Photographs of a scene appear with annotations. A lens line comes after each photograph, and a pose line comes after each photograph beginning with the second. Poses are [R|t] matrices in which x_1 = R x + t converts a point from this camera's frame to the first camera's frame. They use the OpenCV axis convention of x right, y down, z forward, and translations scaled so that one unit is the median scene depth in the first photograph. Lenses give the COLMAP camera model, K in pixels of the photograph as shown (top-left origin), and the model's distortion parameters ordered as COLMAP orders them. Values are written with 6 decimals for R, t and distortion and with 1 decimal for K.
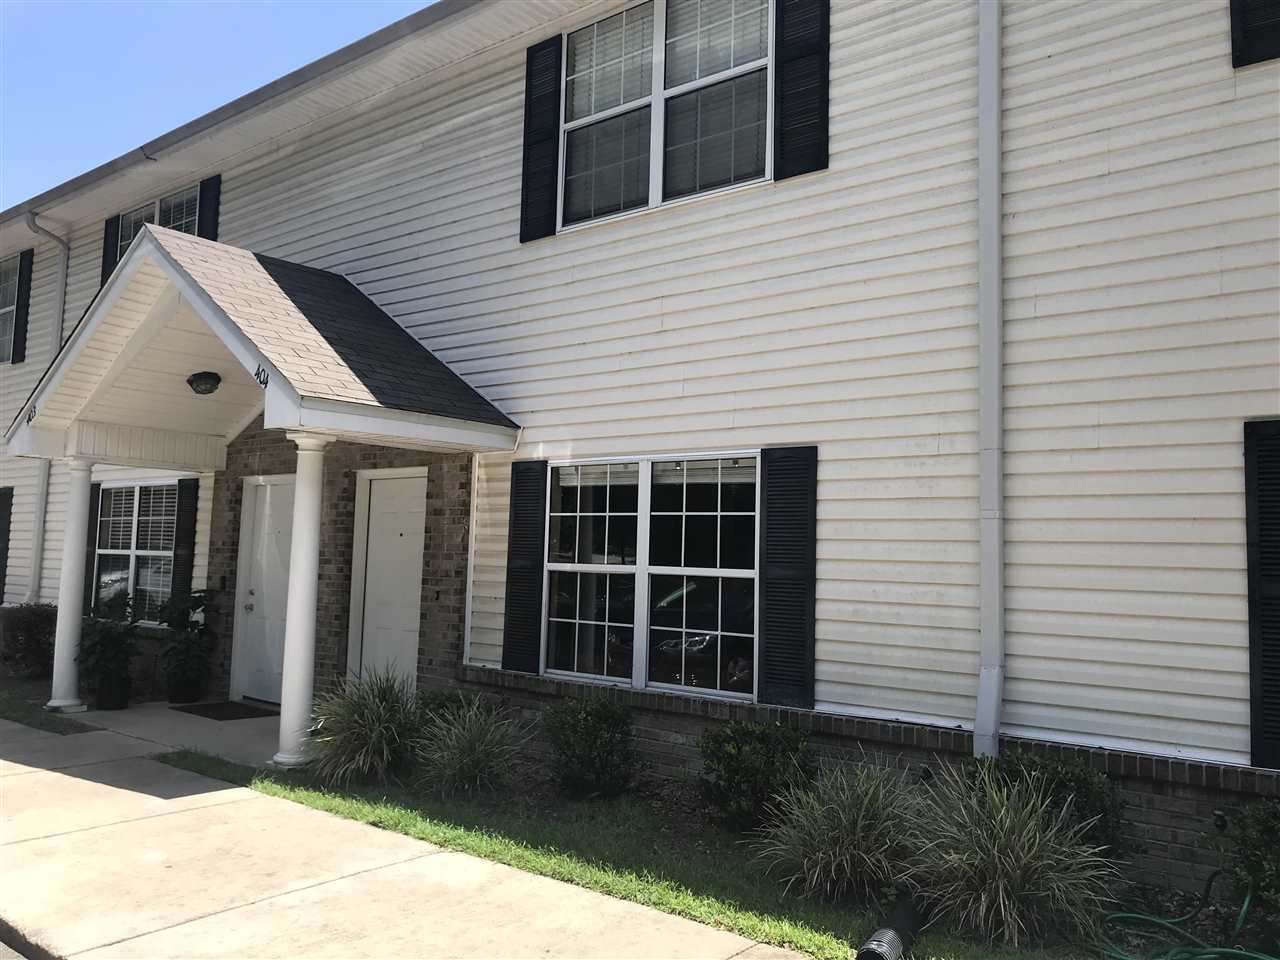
lens RADIAL K [[1057.2, 0, 650.4], [0, 1057.2, 505.5], [0, 0, 1]] dist [0.020676, -0.027799]
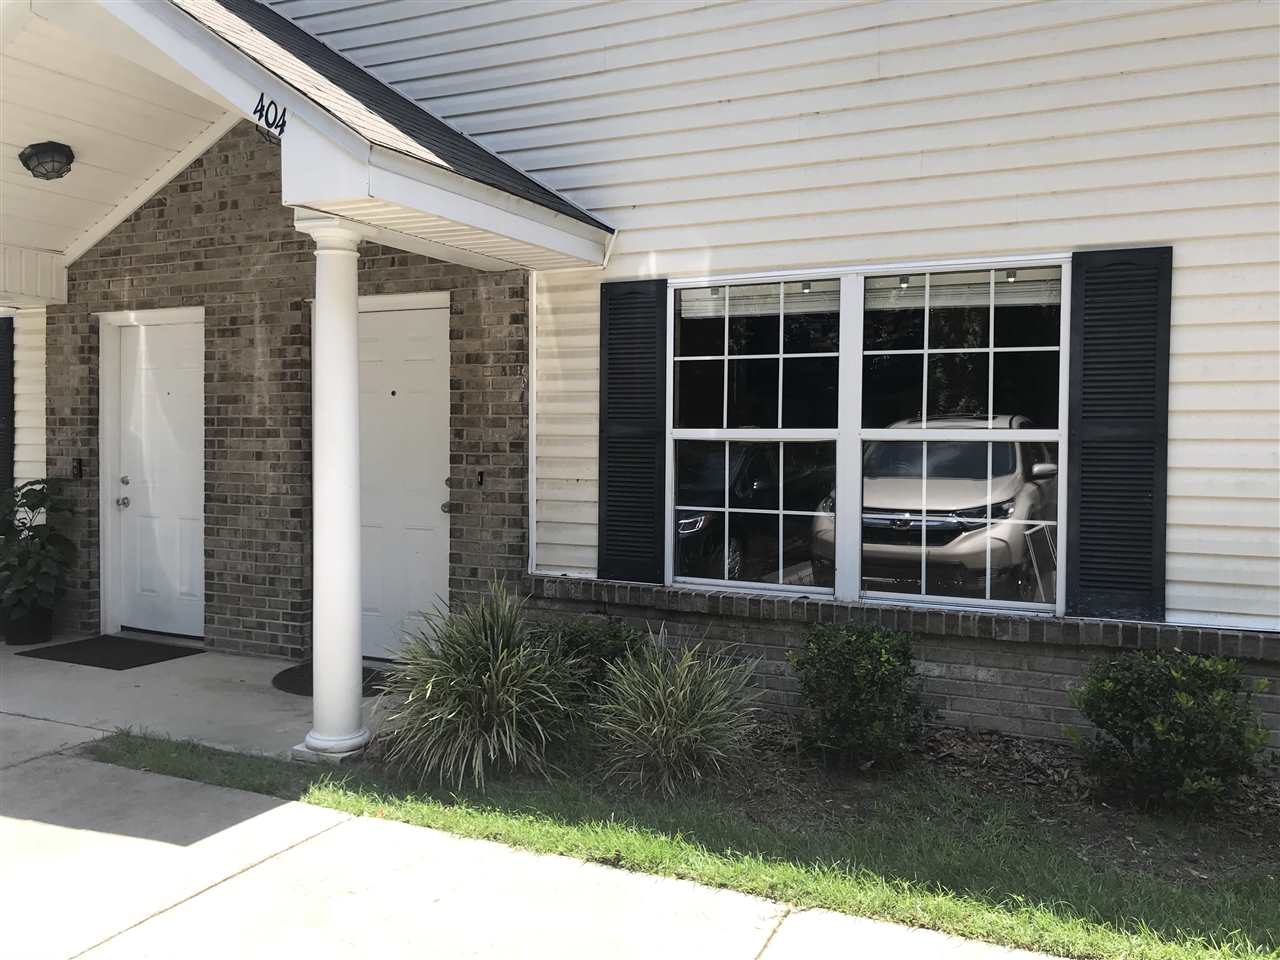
lens RADIAL K [[1057.2, 0, 663.8], [0, 1057.2, 502.4], [0, 0, 1]] dist [0.020676, -0.027799]
pose [[0.969458, -0.036985, 0.242454, -0.271982], [0.007362, 0.992507, 0.121962, 0.017863], [-0.245148, -0.116452, 0.962466, 0.320445]]
